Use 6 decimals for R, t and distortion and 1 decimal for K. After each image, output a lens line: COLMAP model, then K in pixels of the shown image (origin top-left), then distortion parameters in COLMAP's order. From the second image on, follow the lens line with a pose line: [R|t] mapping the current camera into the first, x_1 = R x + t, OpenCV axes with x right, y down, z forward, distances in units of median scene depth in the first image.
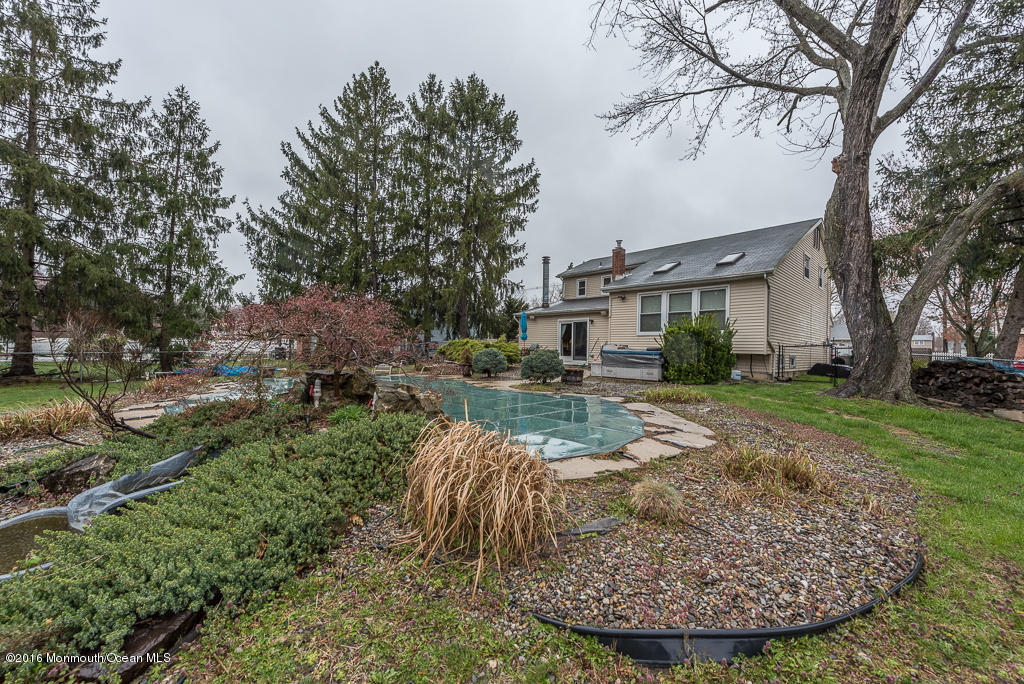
lens RADIAL K [[399.5, 0, 509.1], [0, 399.5, 342.1], [0, 0, 1]] dist [0.029669, -0.011784]
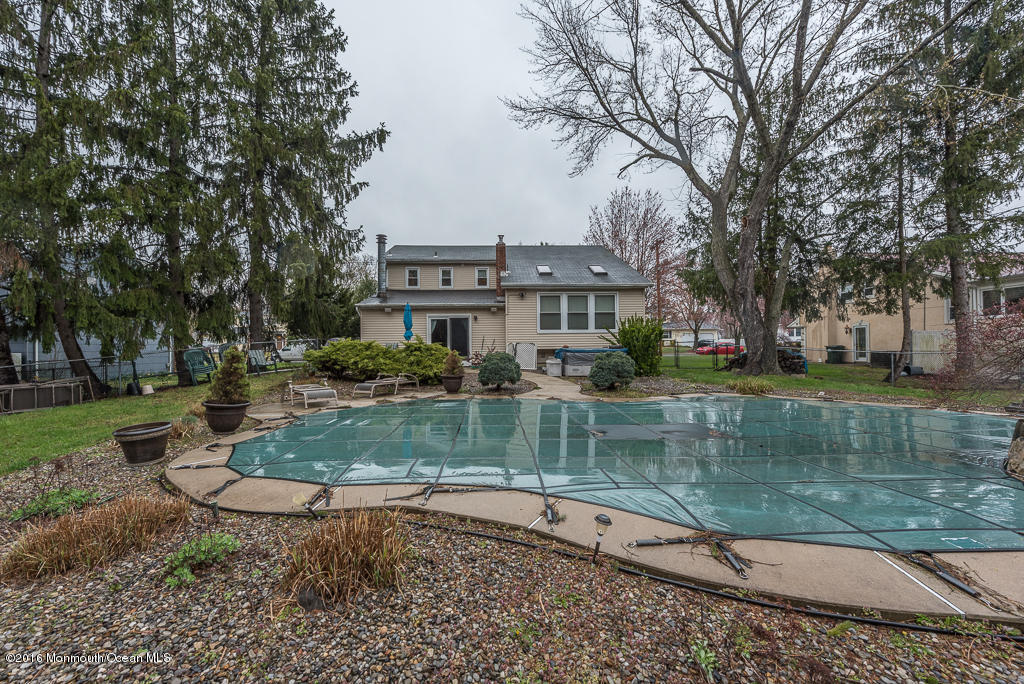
lens RADIAL K [[399.5, 0, 509.1], [0, 399.5, 342.1], [0, 0, 1]] dist [0.029669, -0.011784]
pose [[0.604661, -0.006902, 0.796453, -0.438803], [0.007445, 0.999968, 0.003013, 0.000175], [-0.796448, 0.004108, 0.604693, 0.381513]]
